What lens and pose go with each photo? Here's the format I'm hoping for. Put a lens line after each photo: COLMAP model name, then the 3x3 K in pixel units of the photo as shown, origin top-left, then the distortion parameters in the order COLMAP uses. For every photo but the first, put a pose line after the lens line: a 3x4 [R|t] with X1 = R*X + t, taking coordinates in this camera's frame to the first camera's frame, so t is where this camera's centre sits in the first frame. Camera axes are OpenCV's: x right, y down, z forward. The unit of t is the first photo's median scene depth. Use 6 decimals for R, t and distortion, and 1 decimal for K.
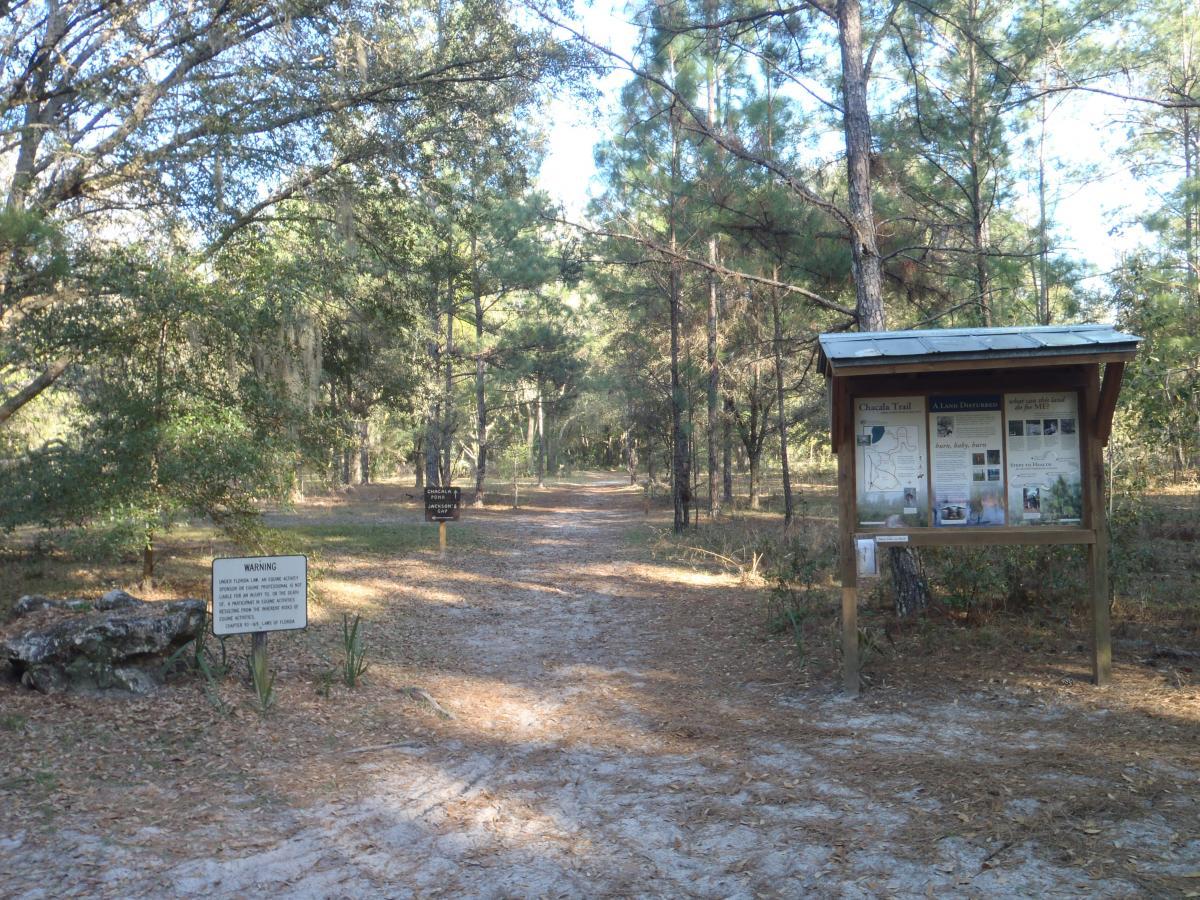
lens RADIAL K [[989.4, 0, 599.4], [0, 989.4, 450.9], [0, 0, 1]] dist [-0.040795, 0.005469]
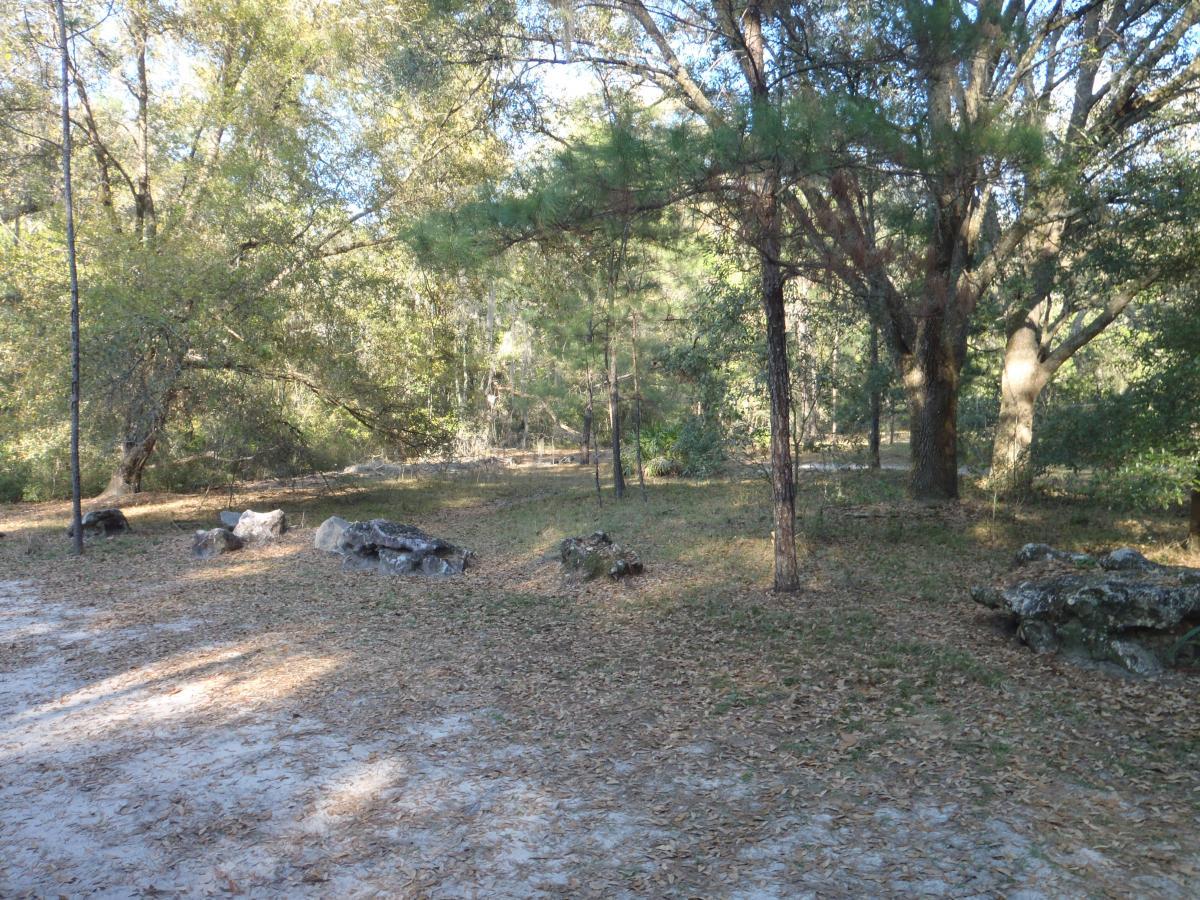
lens RADIAL K [[989.4, 0, 600.0], [0, 989.4, 458.7], [0, 0, 1]] dist [-0.040795, 0.005469]
pose [[0.513362, 0.040902, -0.857197, 0.003022], [0.014168, 0.998323, 0.056121, 0.009900], [0.858055, -0.040955, 0.511922, 0.182946]]
